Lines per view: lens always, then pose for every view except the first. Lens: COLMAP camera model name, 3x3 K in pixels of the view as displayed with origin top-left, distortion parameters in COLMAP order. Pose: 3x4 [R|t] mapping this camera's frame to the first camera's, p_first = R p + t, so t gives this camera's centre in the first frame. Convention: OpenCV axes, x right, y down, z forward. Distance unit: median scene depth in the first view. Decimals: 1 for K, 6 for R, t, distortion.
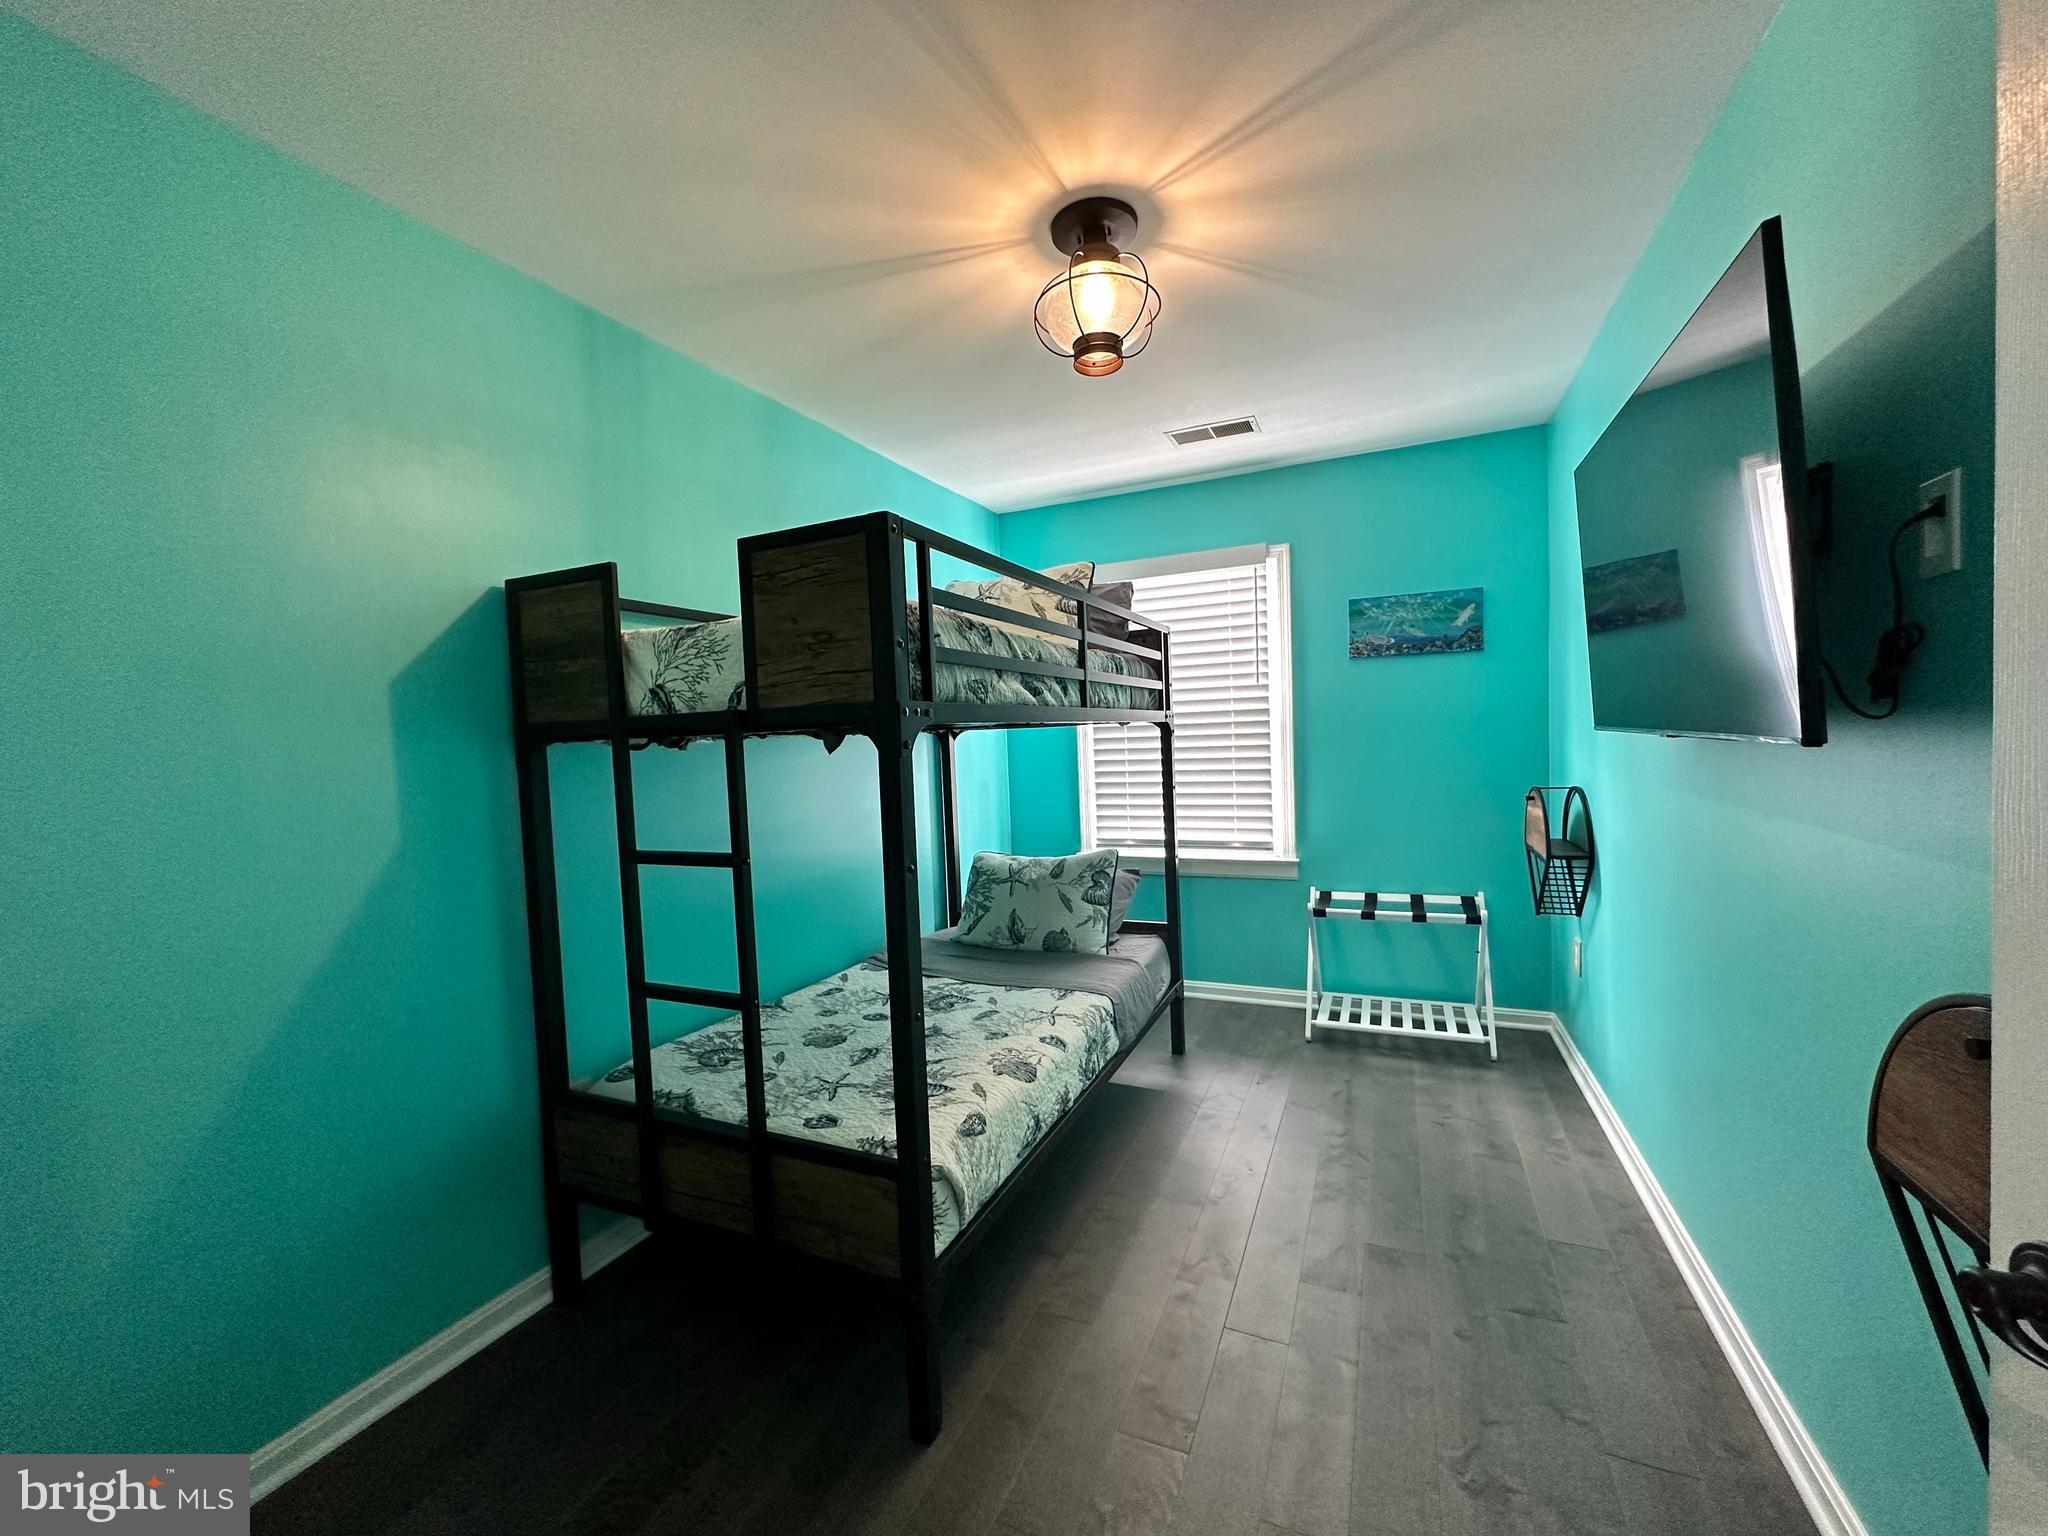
lens RADIAL K [[817.3, 0, 1022.4], [0, 817.3, 771.6], [0, 0, 1]] dist [-0.001004, 0.000465]
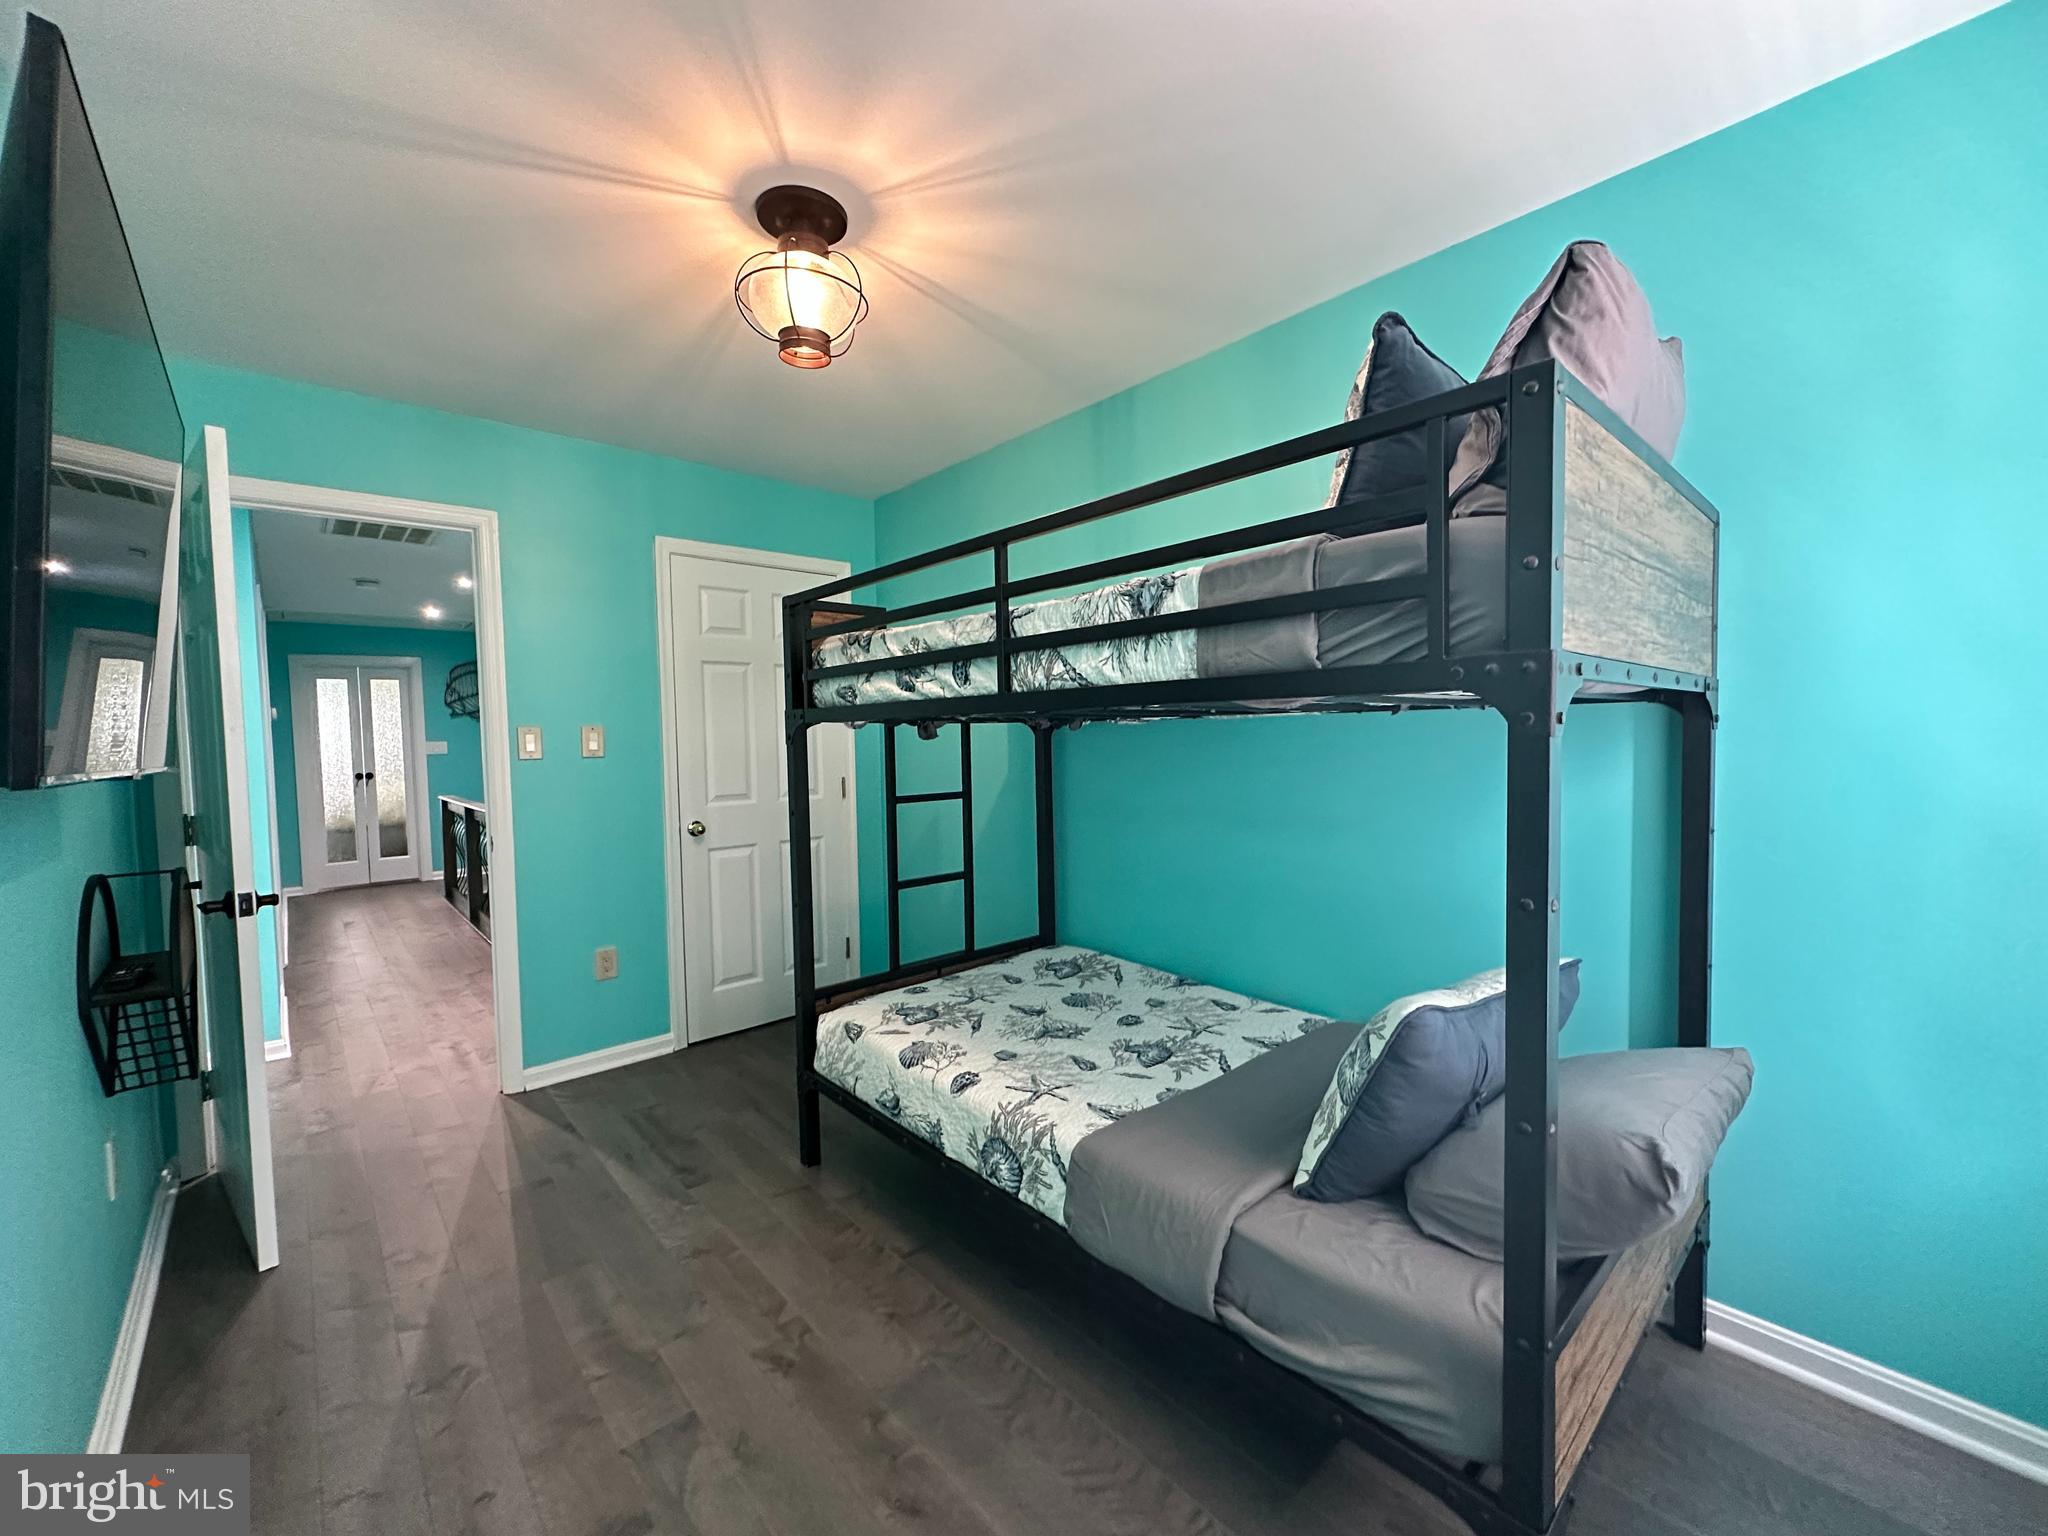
lens RADIAL K [[832.2, 0, 1024.0], [0, 832.2, 768.0], [0, 0, 1]] dist [-0.001515, 0.007674]
pose [[-0.405847, 0.089140, -0.909584, 0.822501], [-0.003219, 0.995087, 0.098956, -0.095090], [0.913935, 0.043089, -0.403566, 1.455188]]
